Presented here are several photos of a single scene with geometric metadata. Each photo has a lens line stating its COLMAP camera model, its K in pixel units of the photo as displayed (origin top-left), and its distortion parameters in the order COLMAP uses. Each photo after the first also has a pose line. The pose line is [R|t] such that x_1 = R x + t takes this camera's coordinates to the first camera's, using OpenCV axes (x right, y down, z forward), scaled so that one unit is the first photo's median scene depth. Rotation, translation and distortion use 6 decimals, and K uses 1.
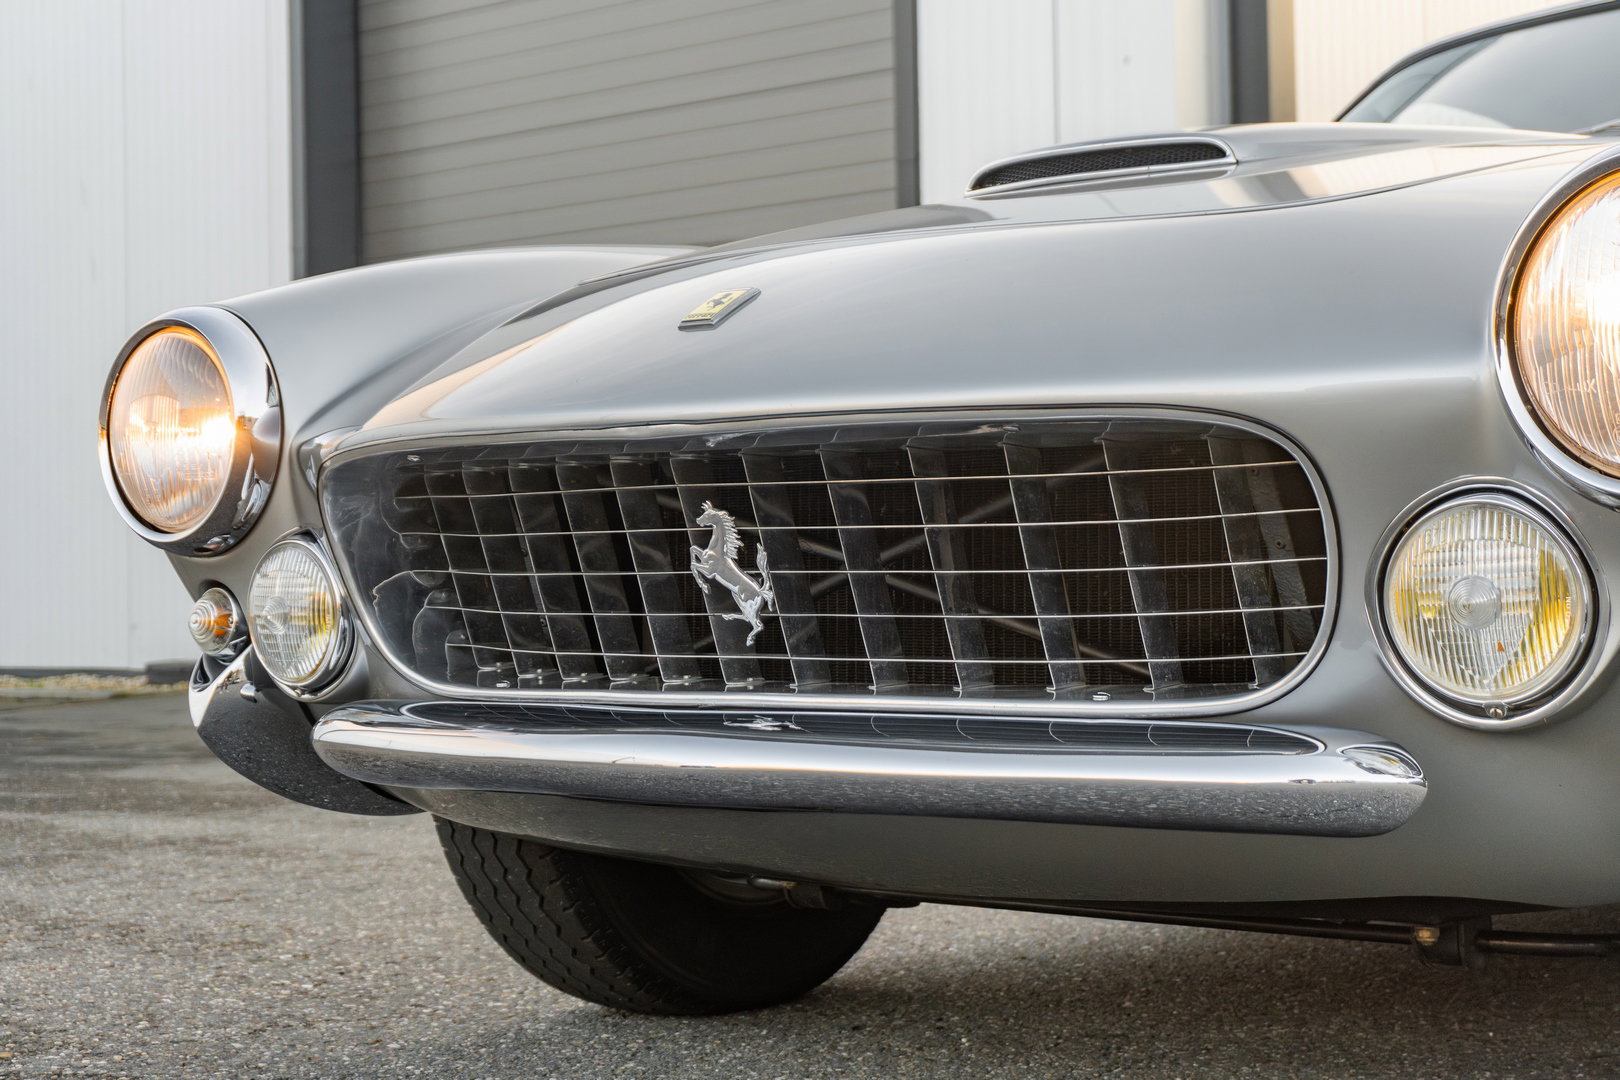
lens RADIAL K [[2717.2, 0, 810.0], [0, 2717.2, 540.0], [0, 0, 1]] dist [0.008282, 0.133550]
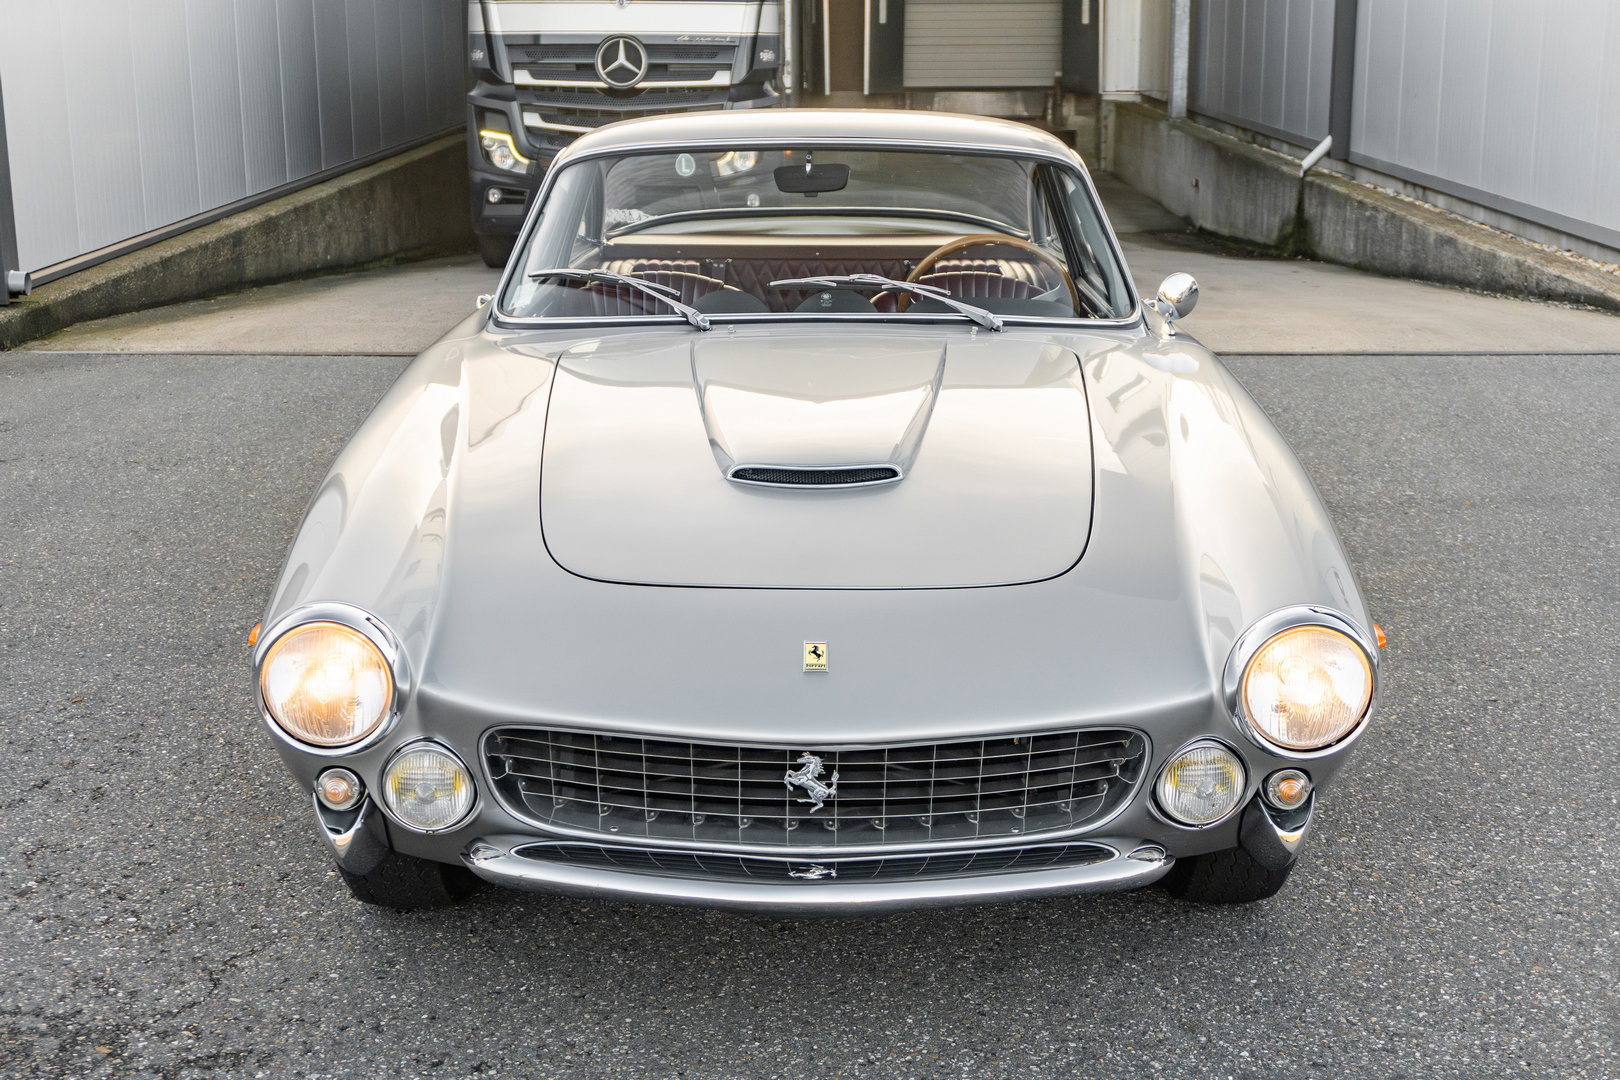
lens RADIAL K [[2140.0, 0, 810.0], [0, 2140.0, 540.0], [0, 0, 1]] dist [0.005114, 0.005547]
pose [[0.775995, -0.146843, 0.613407, -1.046503], [-0.019678, 0.966412, 0.256243, -0.607309], [-0.630432, -0.210914, 0.747042, -0.109709]]
